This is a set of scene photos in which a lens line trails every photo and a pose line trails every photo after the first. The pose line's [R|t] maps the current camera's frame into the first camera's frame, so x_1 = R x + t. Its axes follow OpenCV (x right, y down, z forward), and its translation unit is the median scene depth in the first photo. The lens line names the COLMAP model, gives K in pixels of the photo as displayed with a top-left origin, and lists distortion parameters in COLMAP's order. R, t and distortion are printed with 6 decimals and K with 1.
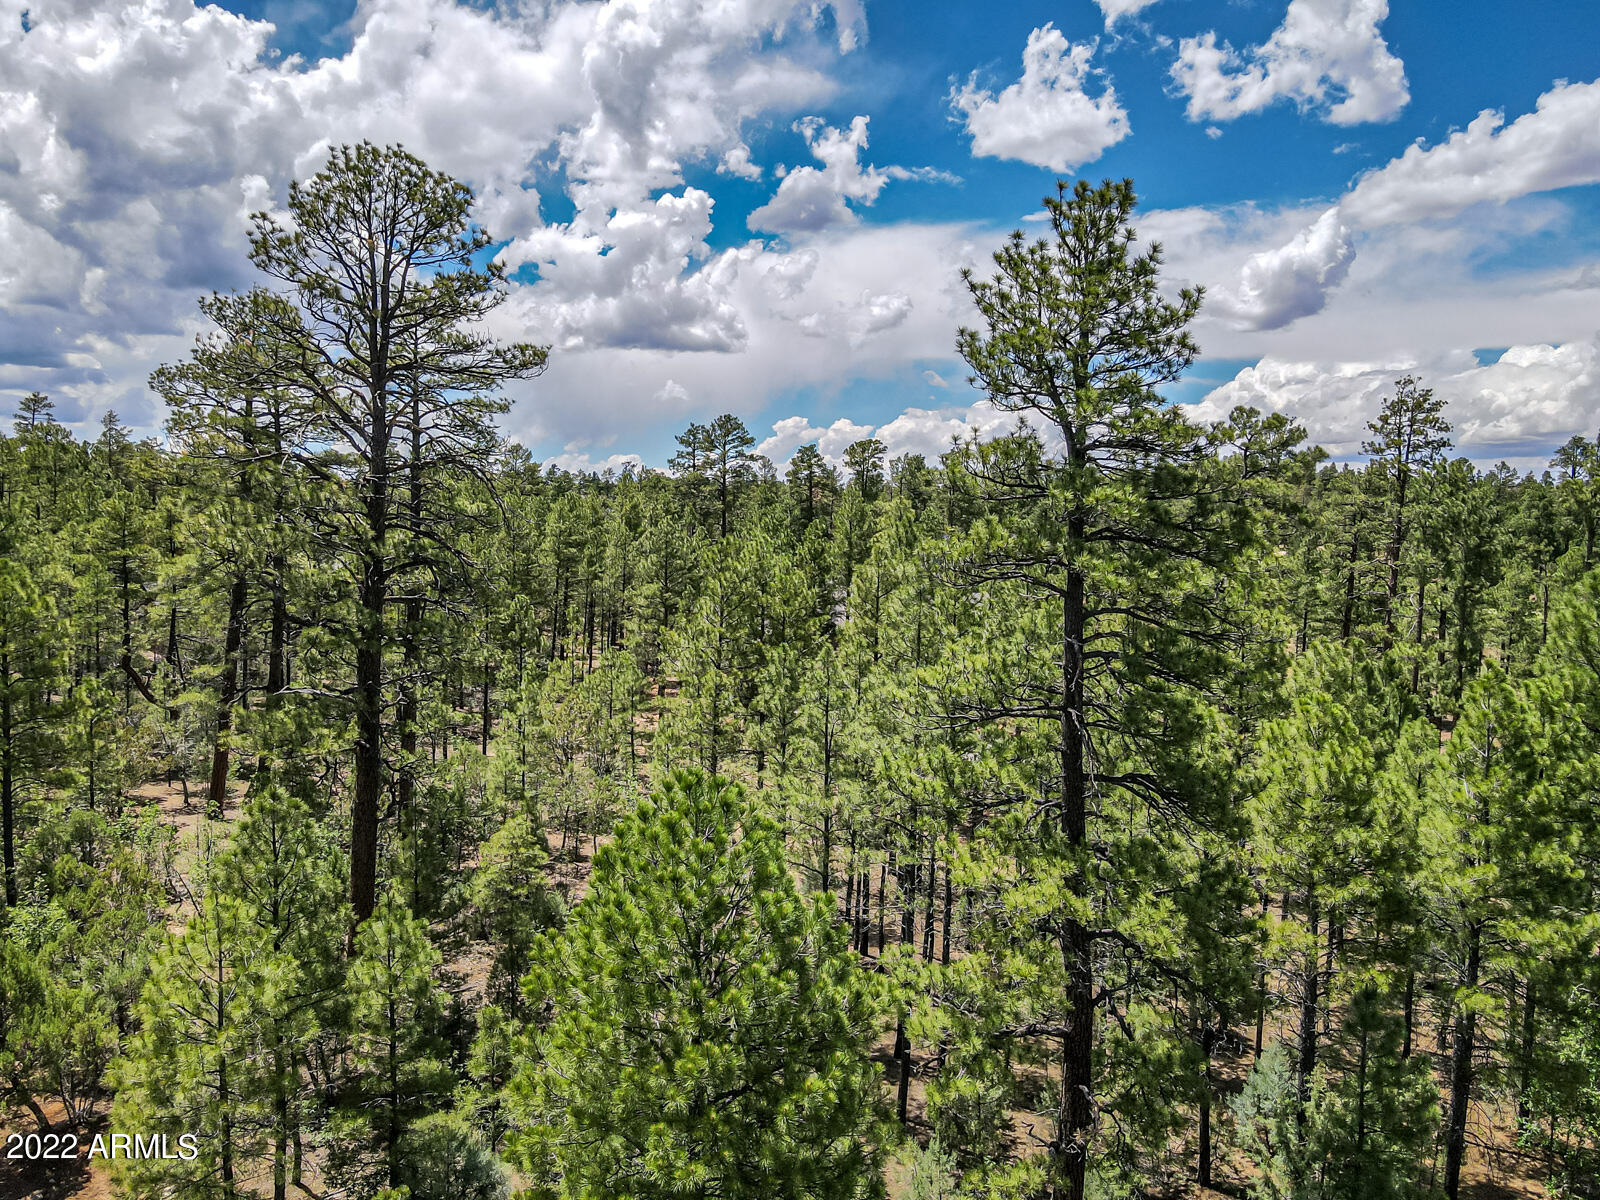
lens RADIAL K [[1171.2, 0, 800.0], [0, 1171.2, 600.0], [0, 0, 1]] dist [0.005335, -0.000552]
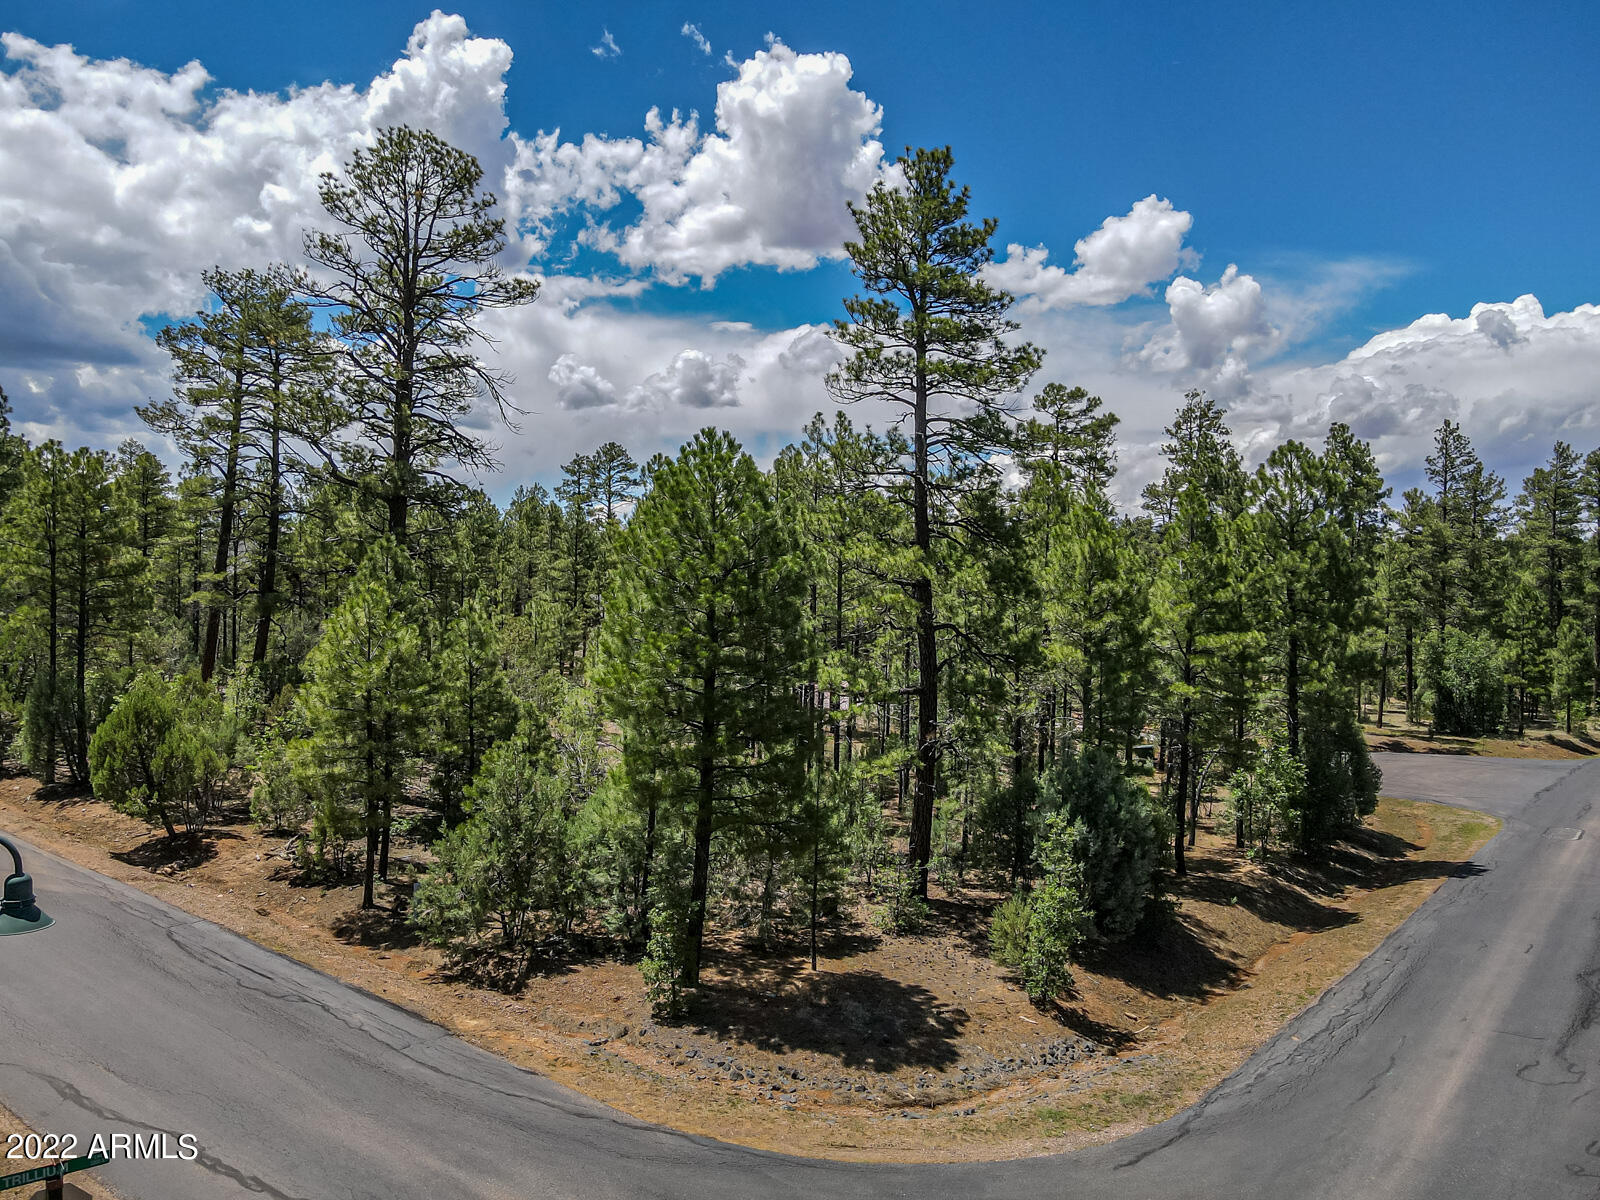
lens RADIAL K [[1171.2, 0, 800.0], [0, 1171.2, 600.0], [0, 0, 1]] dist [0.005335, -0.000552]
pose [[0.993151, -0.004684, 0.116745, -0.076597], [0.011783, 0.998117, -0.060189, 0.240253], [-0.116243, 0.061152, 0.991336, -0.359547]]
